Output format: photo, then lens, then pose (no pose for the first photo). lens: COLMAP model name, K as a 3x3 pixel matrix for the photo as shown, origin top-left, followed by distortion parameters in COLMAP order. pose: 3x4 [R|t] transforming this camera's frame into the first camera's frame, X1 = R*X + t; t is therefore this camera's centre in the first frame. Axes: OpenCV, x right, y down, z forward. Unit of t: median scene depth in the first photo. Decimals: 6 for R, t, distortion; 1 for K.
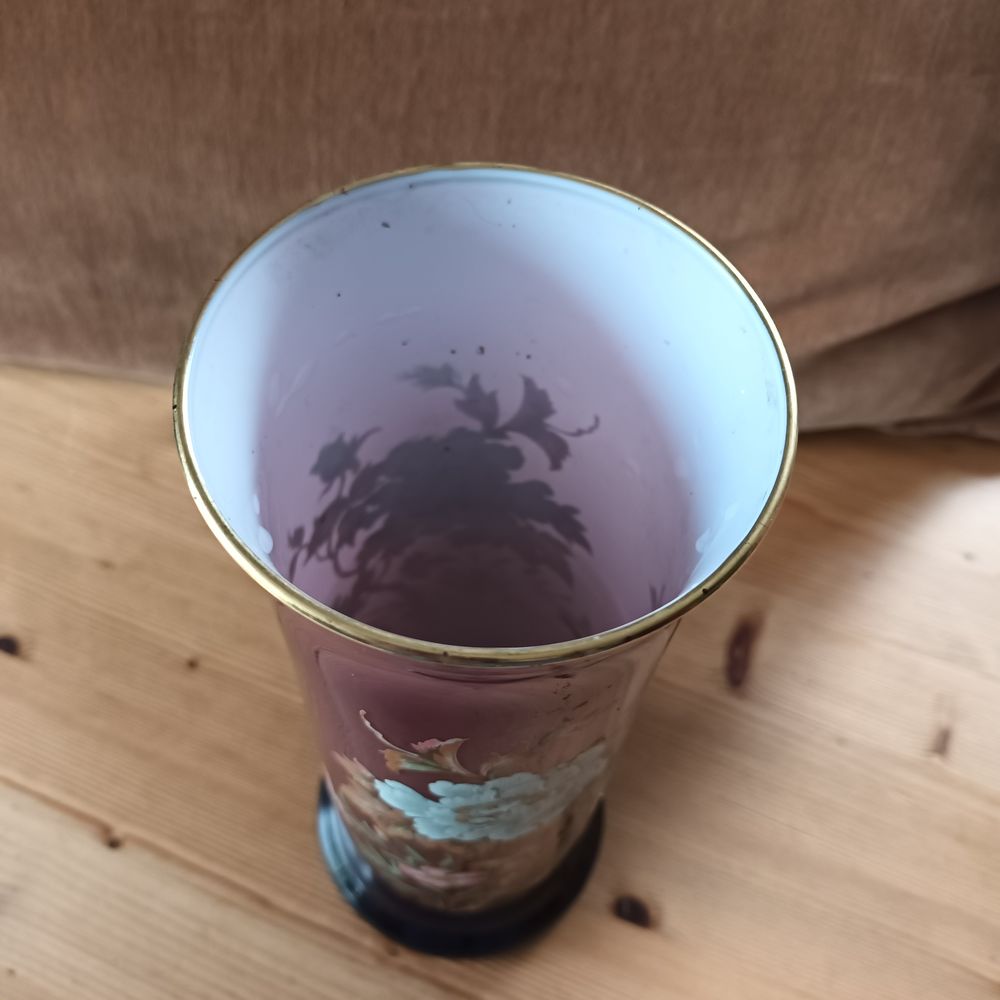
lens RADIAL K [[1082.3, 0, 500.0], [0, 1082.3, 500.0], [0, 0, 1]] dist [0.094623, -0.210057]
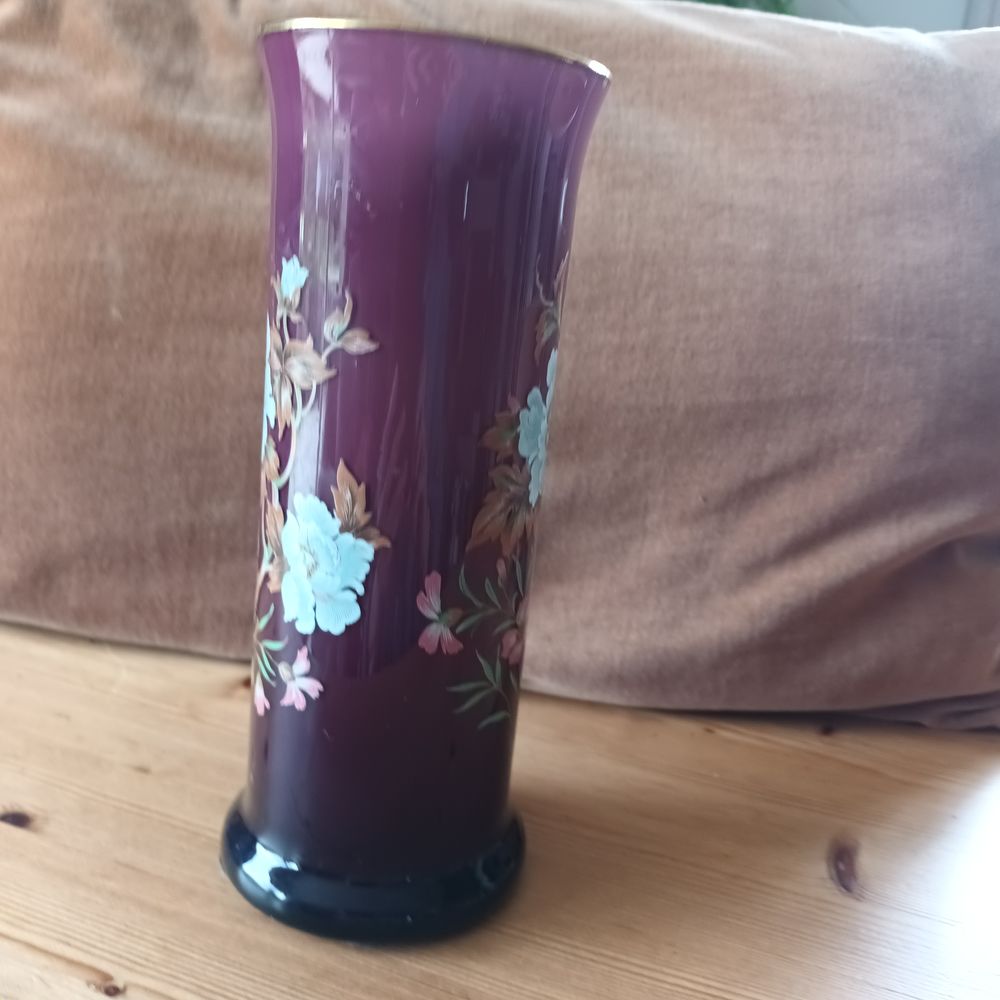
lens RADIAL K [[1072.3, 0, 500.2], [0, 1072.3, 513.6], [0, 0, 1]] dist [0.120413, -0.191895]
pose [[0.996813, 0.048511, 0.063329, -0.157480], [0.007174, 0.736132, -0.676800, 0.640055], [-0.079450, 0.675098, 0.733438, 0.198089]]
